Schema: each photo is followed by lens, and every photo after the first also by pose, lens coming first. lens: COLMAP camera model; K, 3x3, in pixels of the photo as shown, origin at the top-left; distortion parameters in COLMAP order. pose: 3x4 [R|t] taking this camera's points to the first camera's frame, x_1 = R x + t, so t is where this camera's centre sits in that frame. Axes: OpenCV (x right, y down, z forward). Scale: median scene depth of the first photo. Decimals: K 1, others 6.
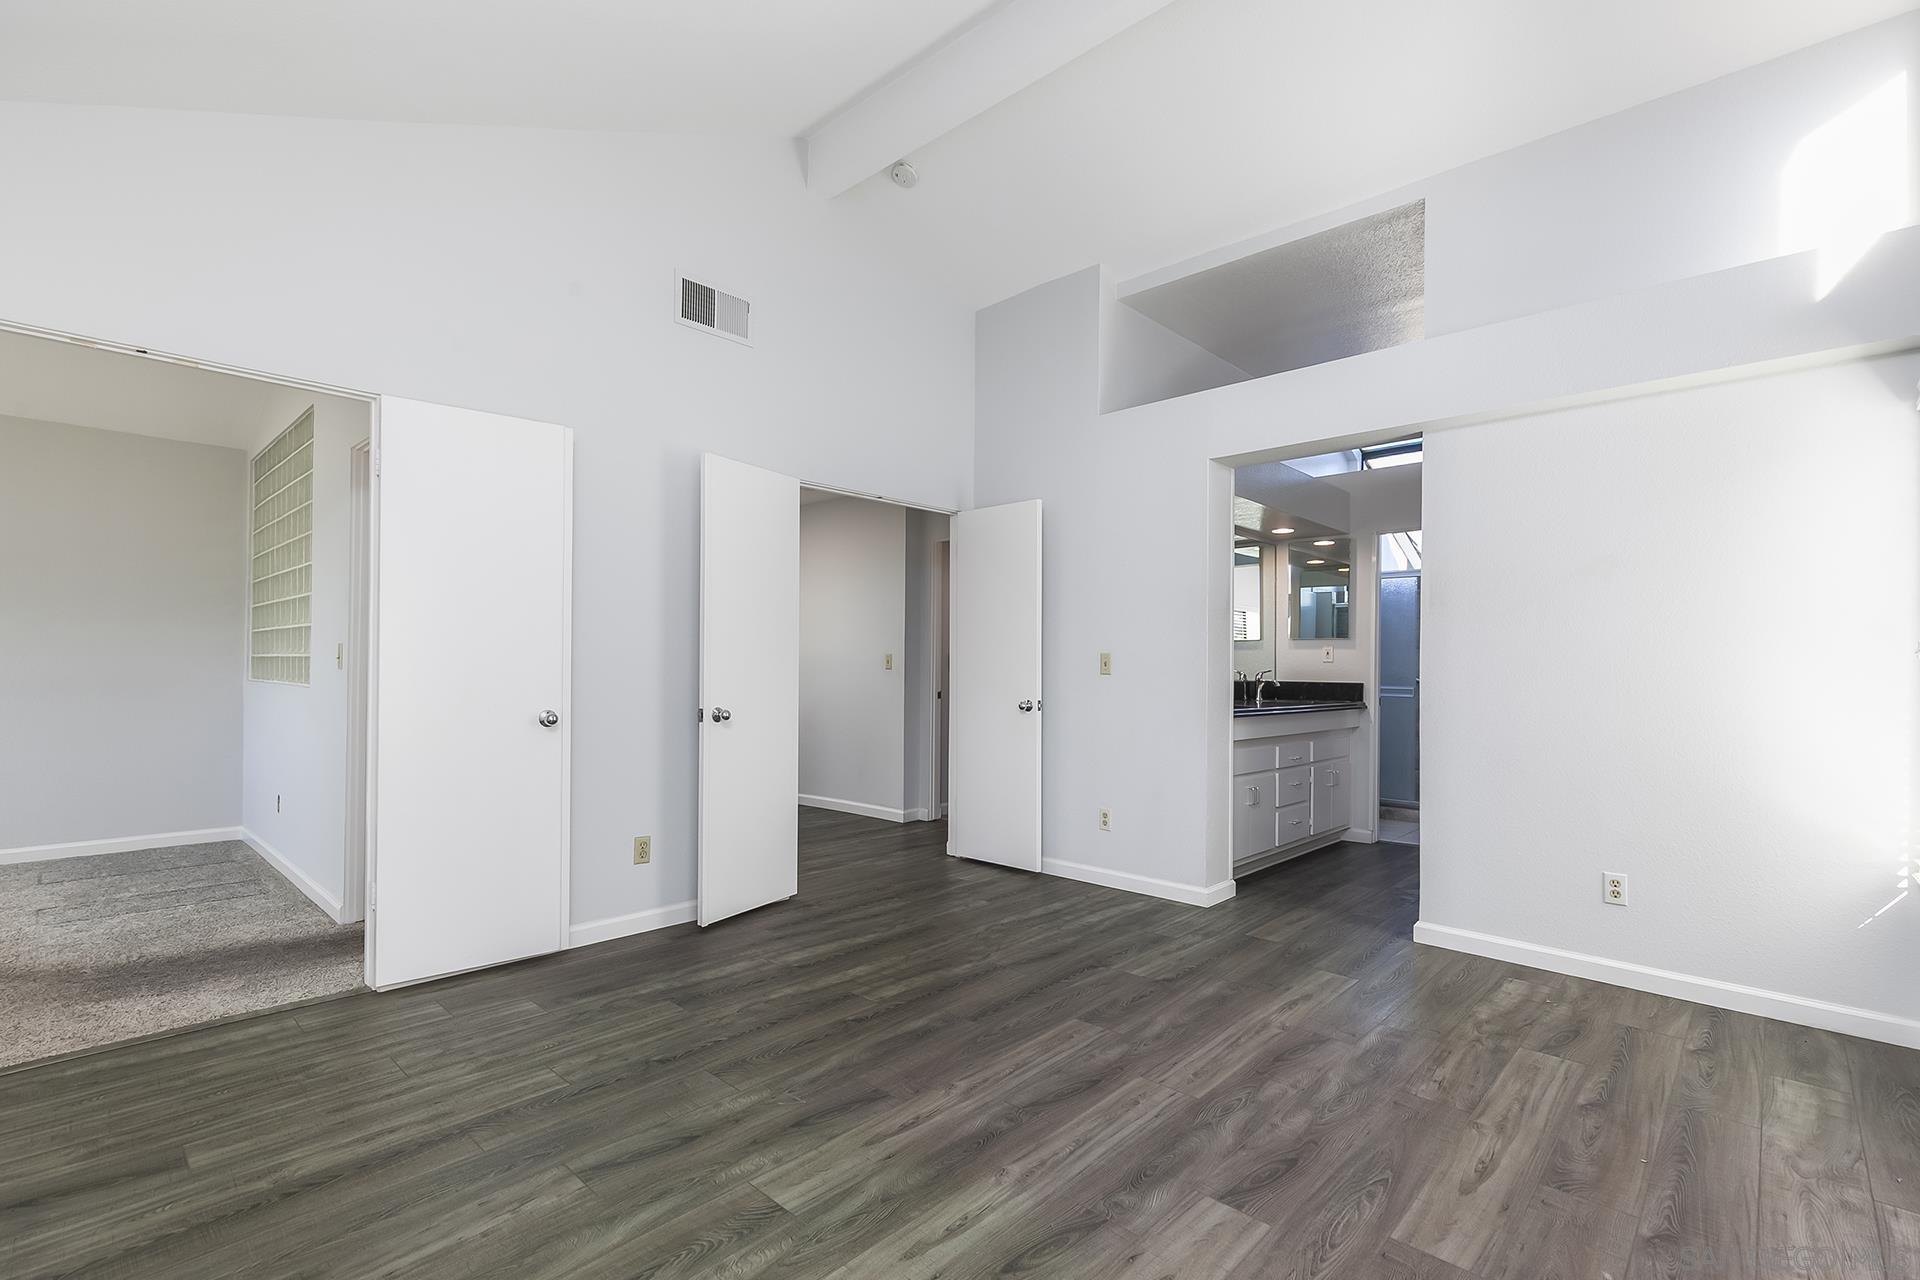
lens RADIAL K [[871.7, 0, 932.4], [0, 871.7, 667.3], [0, 0, 1]] dist [0.005607, -0.000036]
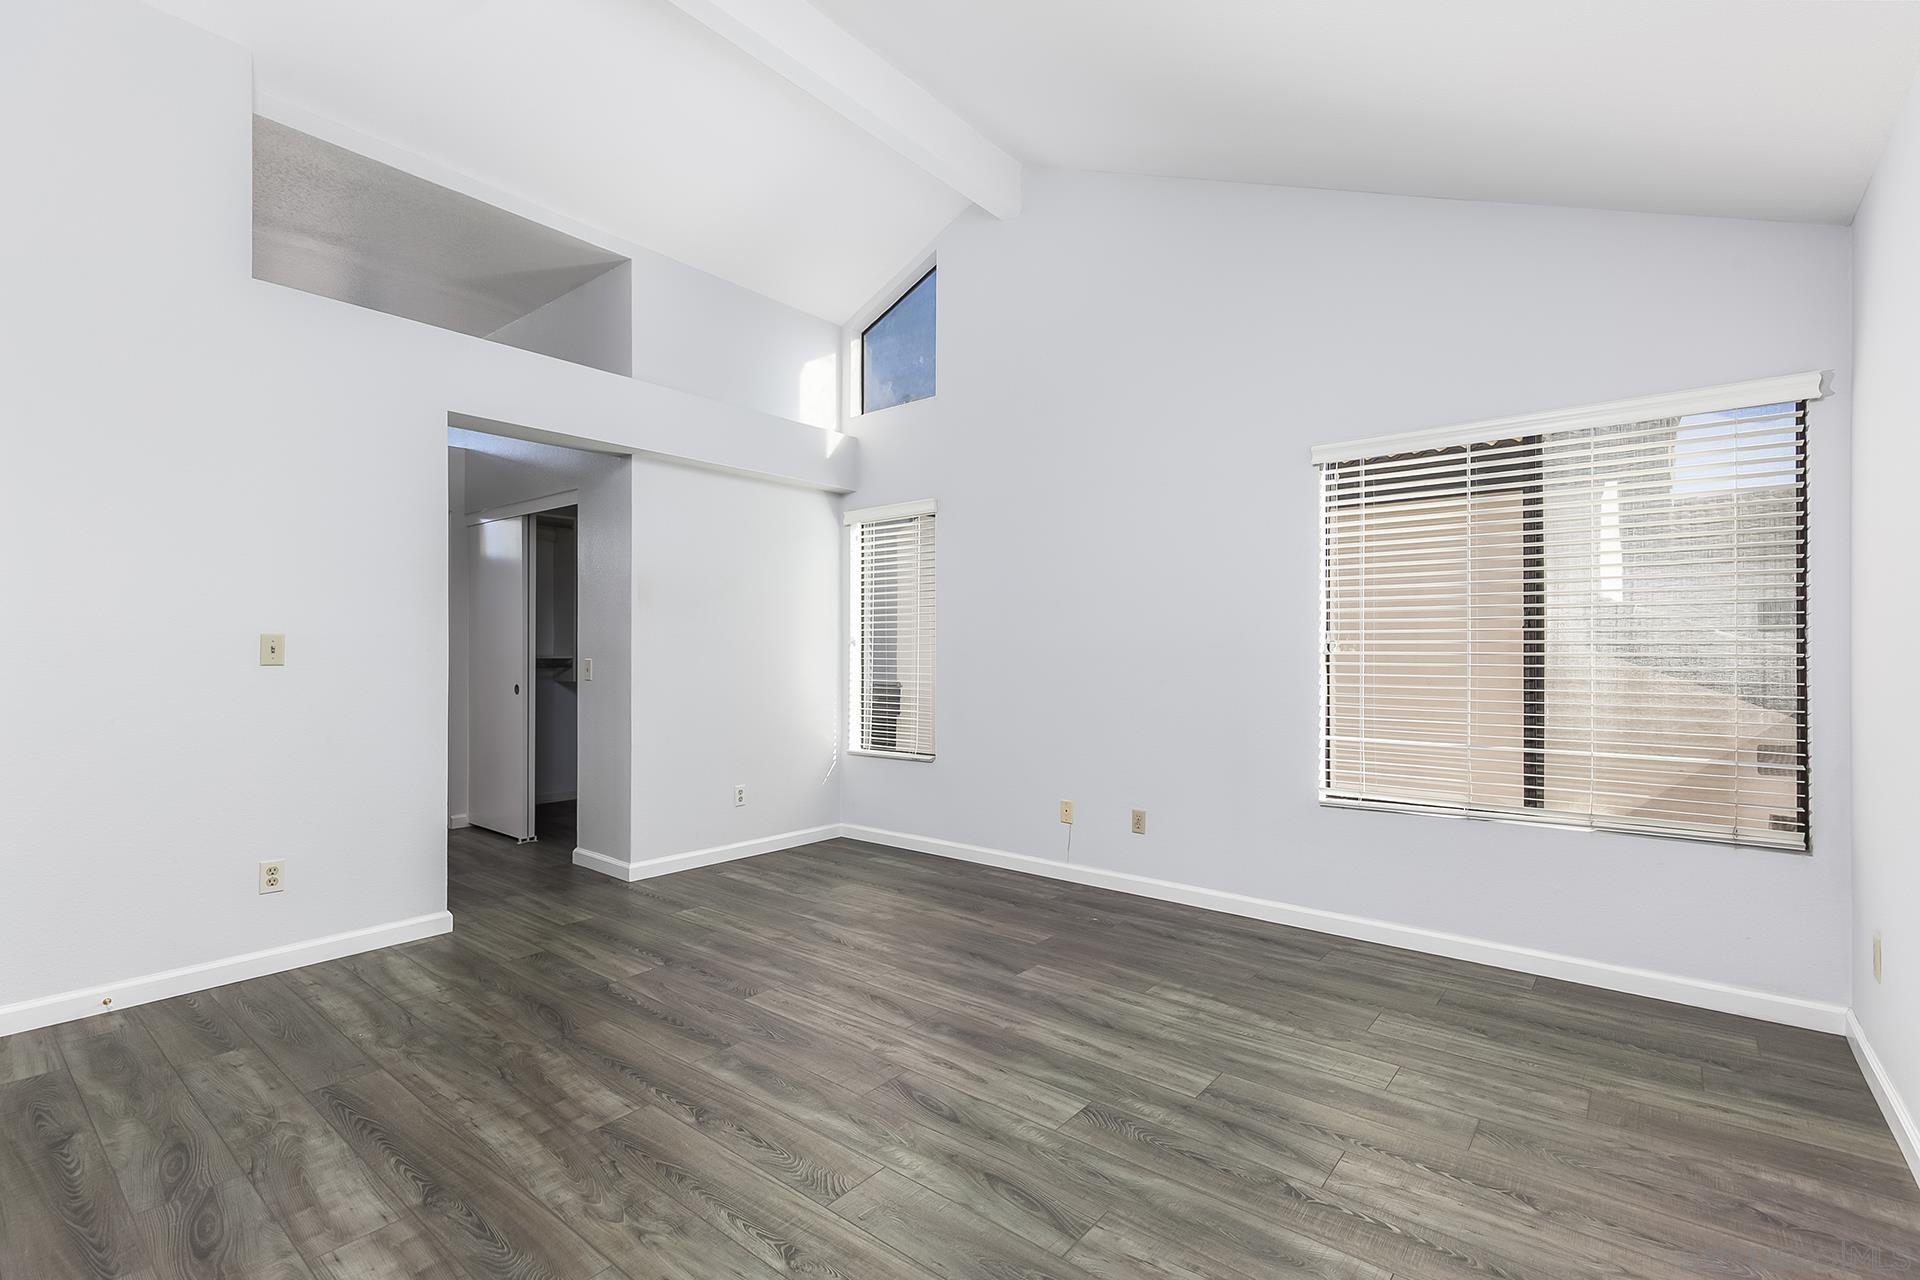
lens RADIAL K [[871.7, 0, 968.6], [0, 871.7, 639.5], [0, 0, 1]] dist [0.005607, -0.000036]
pose [[-0.095801, 0.005030, 0.995388, -0.923102], [-0.000507, 0.999987, -0.005102, -0.021685], [-0.995400, -0.000994, -0.095797, 0.856479]]
